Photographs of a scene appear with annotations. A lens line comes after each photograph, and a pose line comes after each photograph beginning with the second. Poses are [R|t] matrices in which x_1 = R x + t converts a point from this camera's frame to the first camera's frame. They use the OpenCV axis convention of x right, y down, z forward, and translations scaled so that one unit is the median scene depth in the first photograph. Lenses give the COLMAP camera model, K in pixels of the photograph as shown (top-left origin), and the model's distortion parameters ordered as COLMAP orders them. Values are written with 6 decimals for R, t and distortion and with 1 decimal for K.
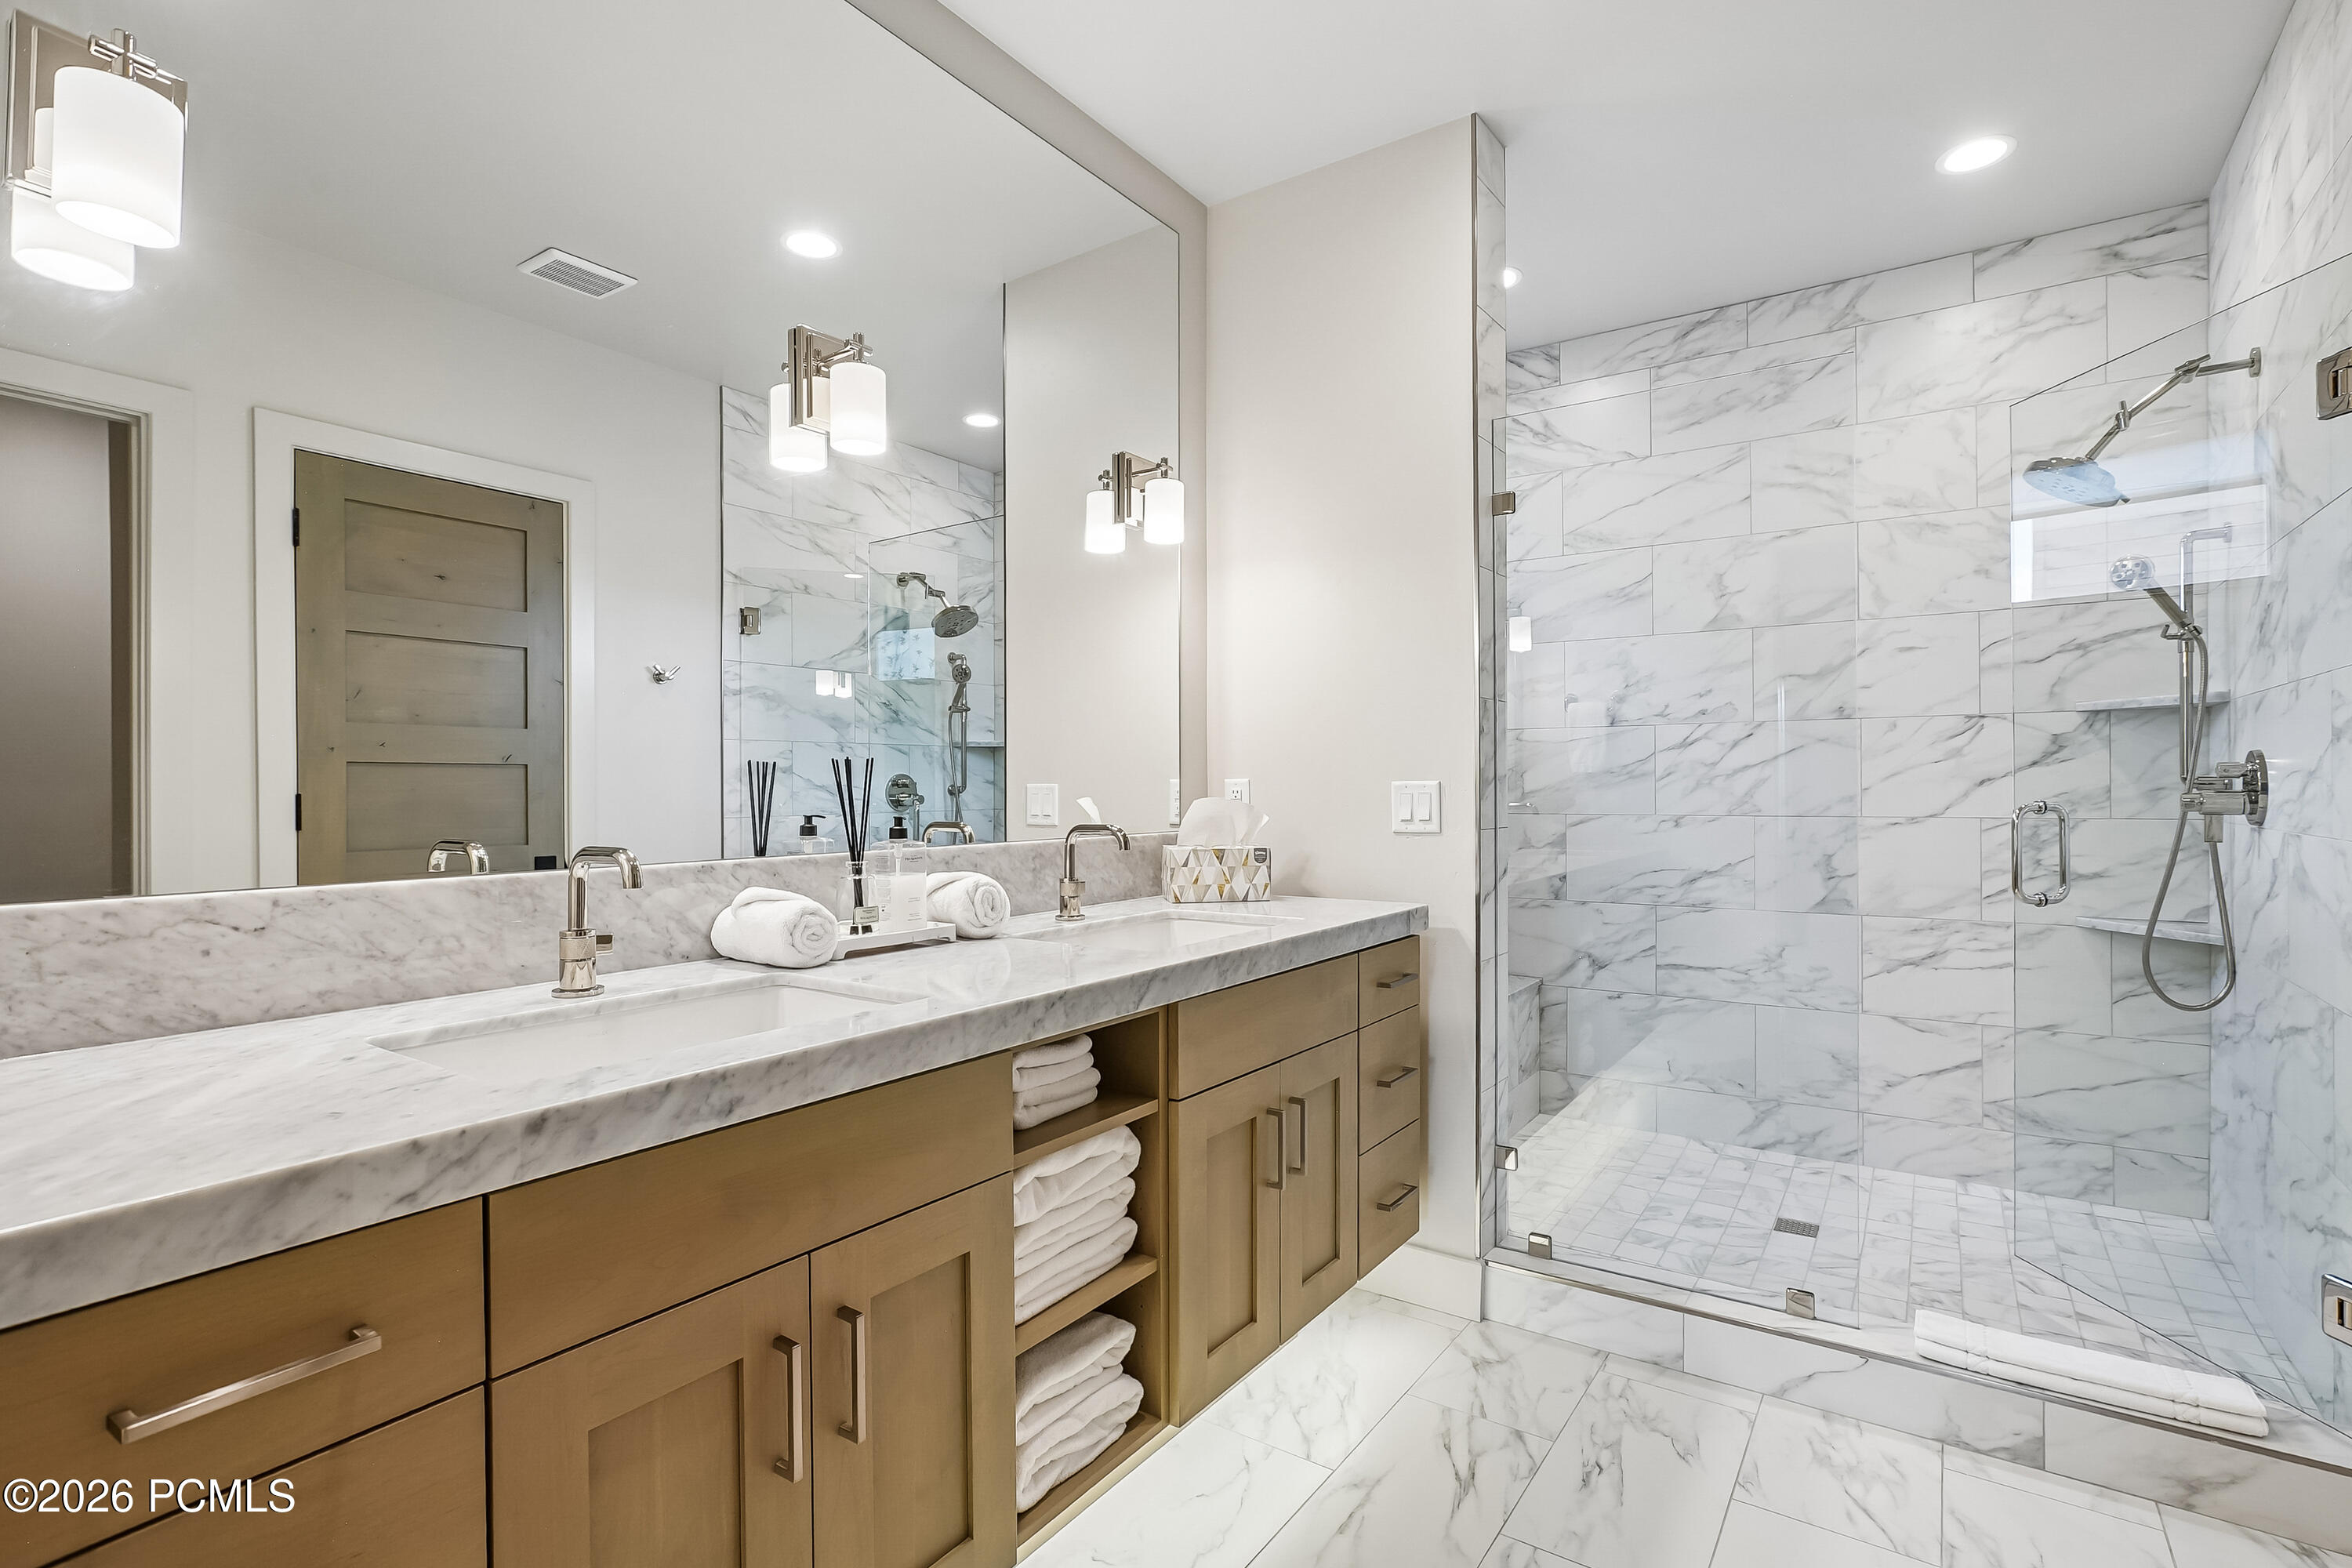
lens RADIAL K [[1145.8, 0, 1185.8], [0, 1145.8, 789.5], [0, 0, 1]] dist [-0.026614, 0.002956]
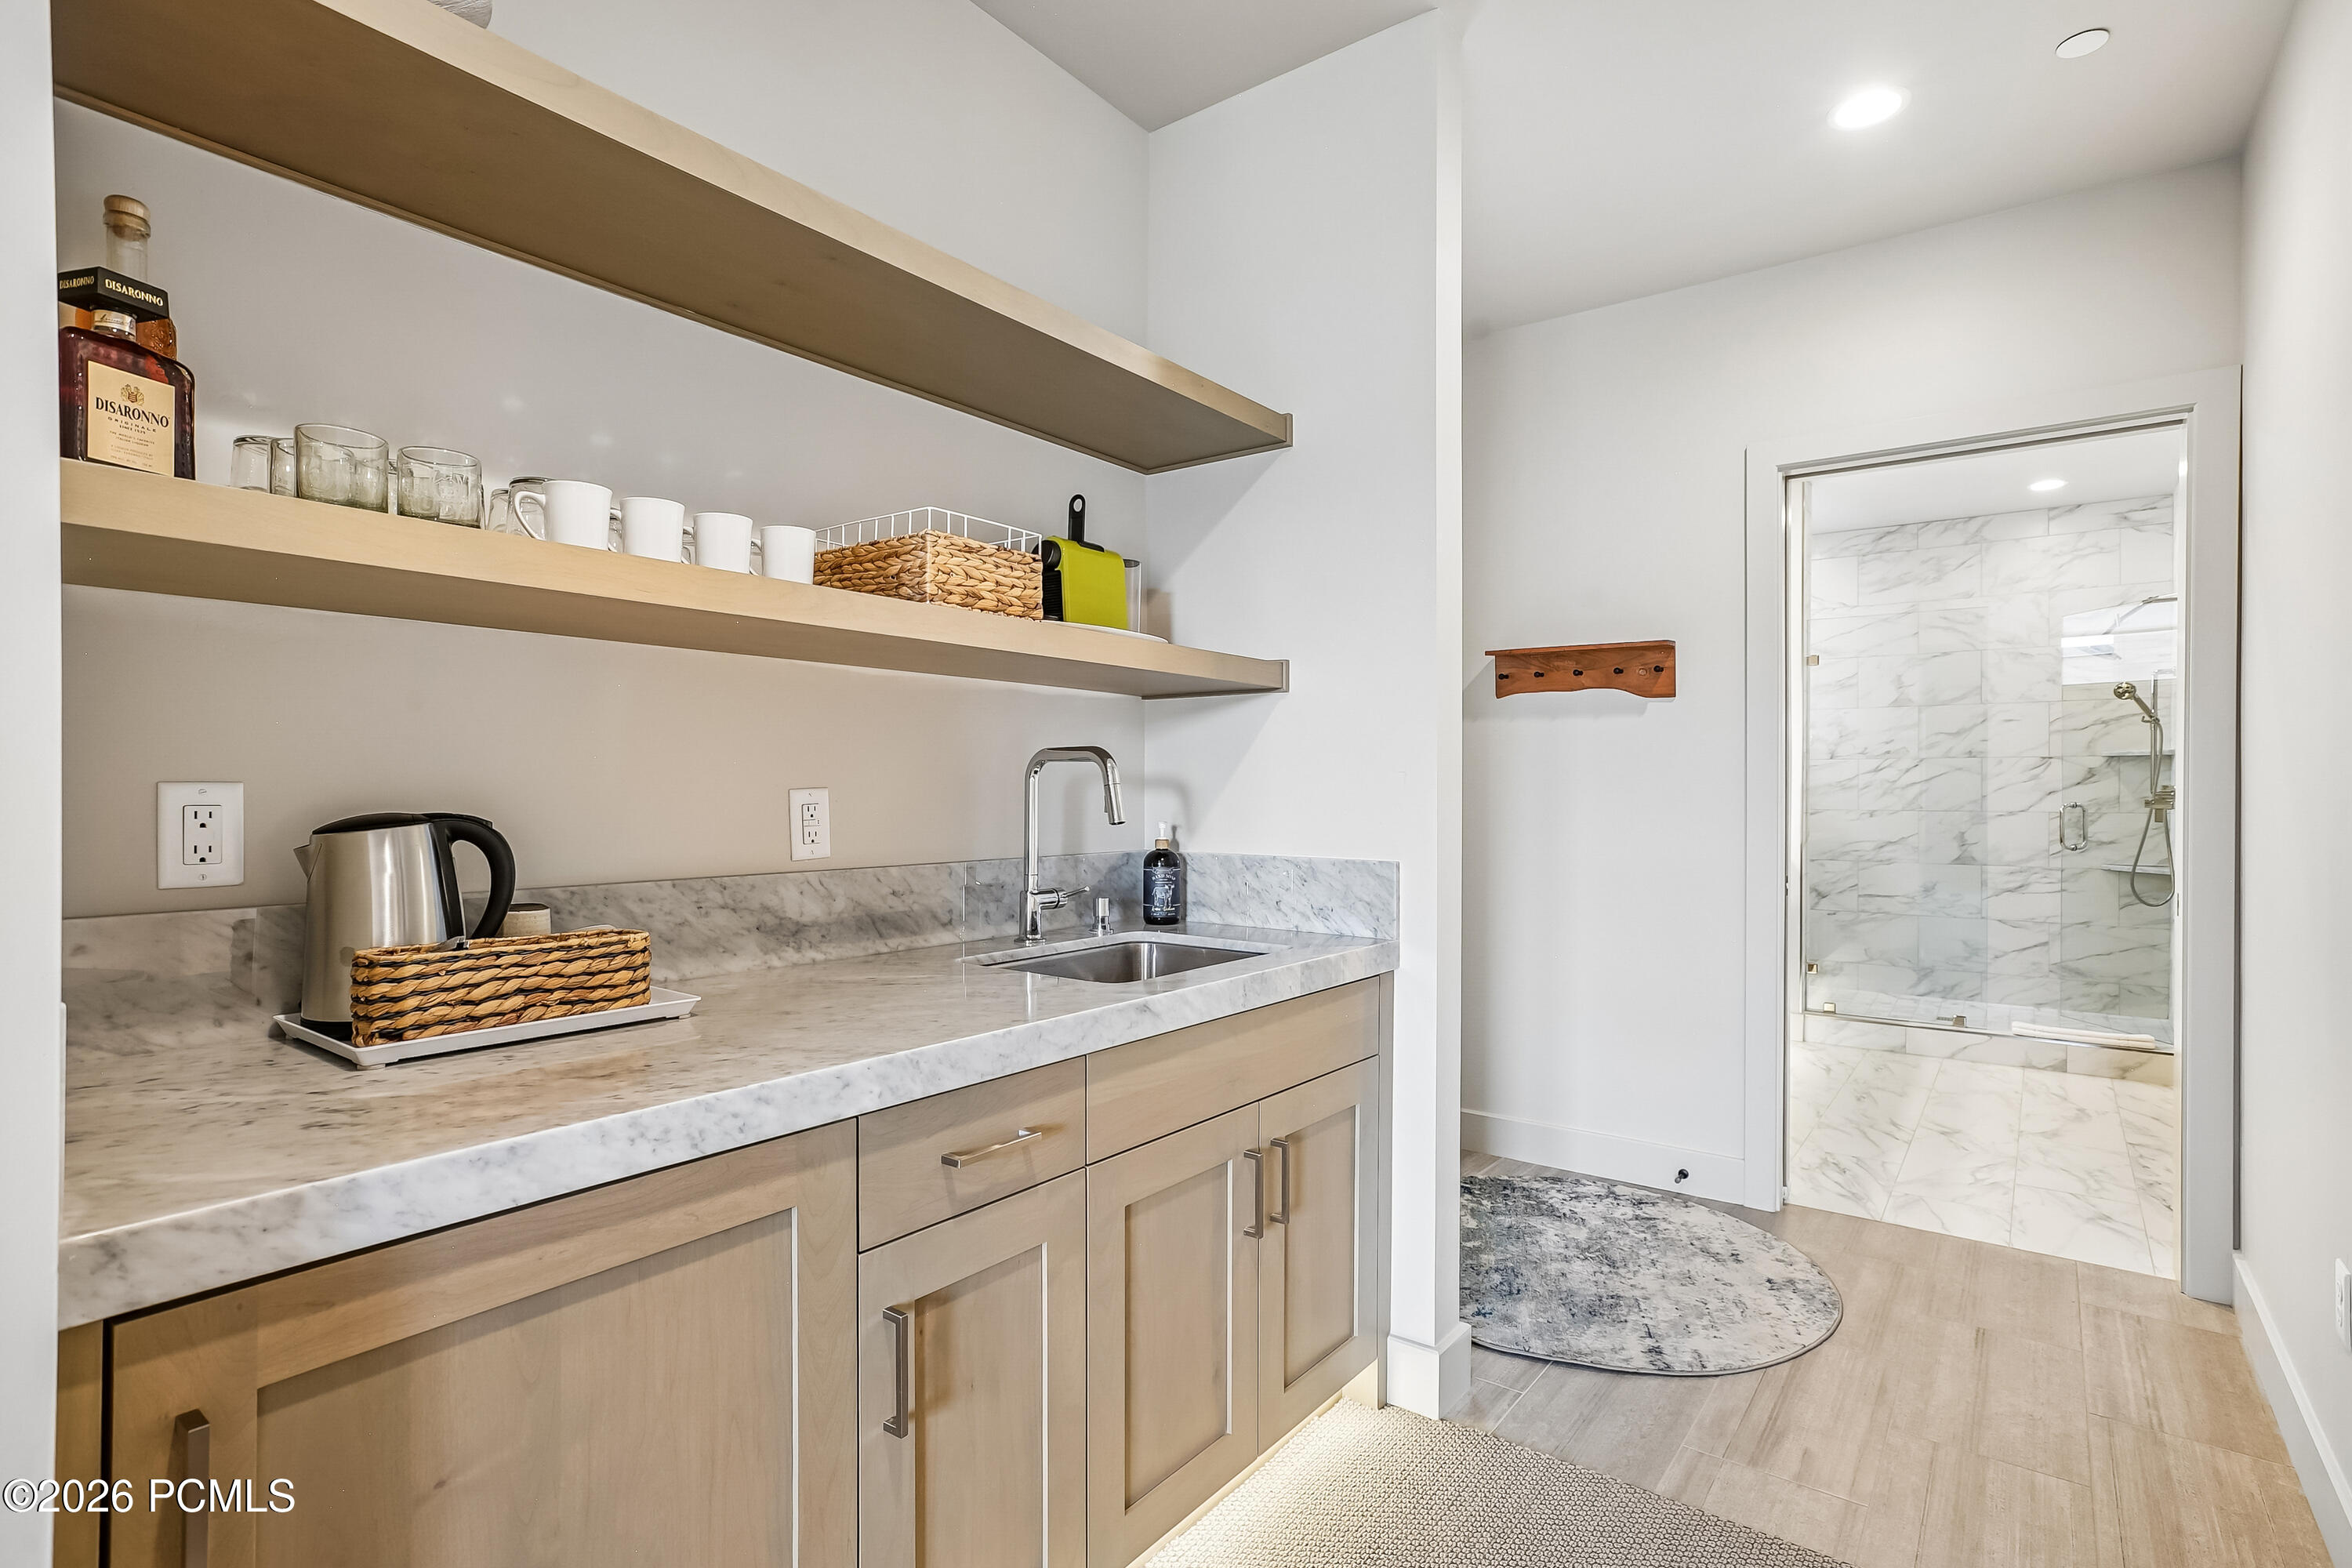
lens RADIAL K [[1121.7, 0, 1181.0], [0, 1121.7, 792.9], [0, 0, 1]] dist [-0.021659, -0.001936]
pose [[0.997357, 0.006223, -0.072385, -0.579988], [-0.005930, 0.999973, 0.004256, -0.005848], [0.072409, -0.003815, 0.997368, -0.901752]]
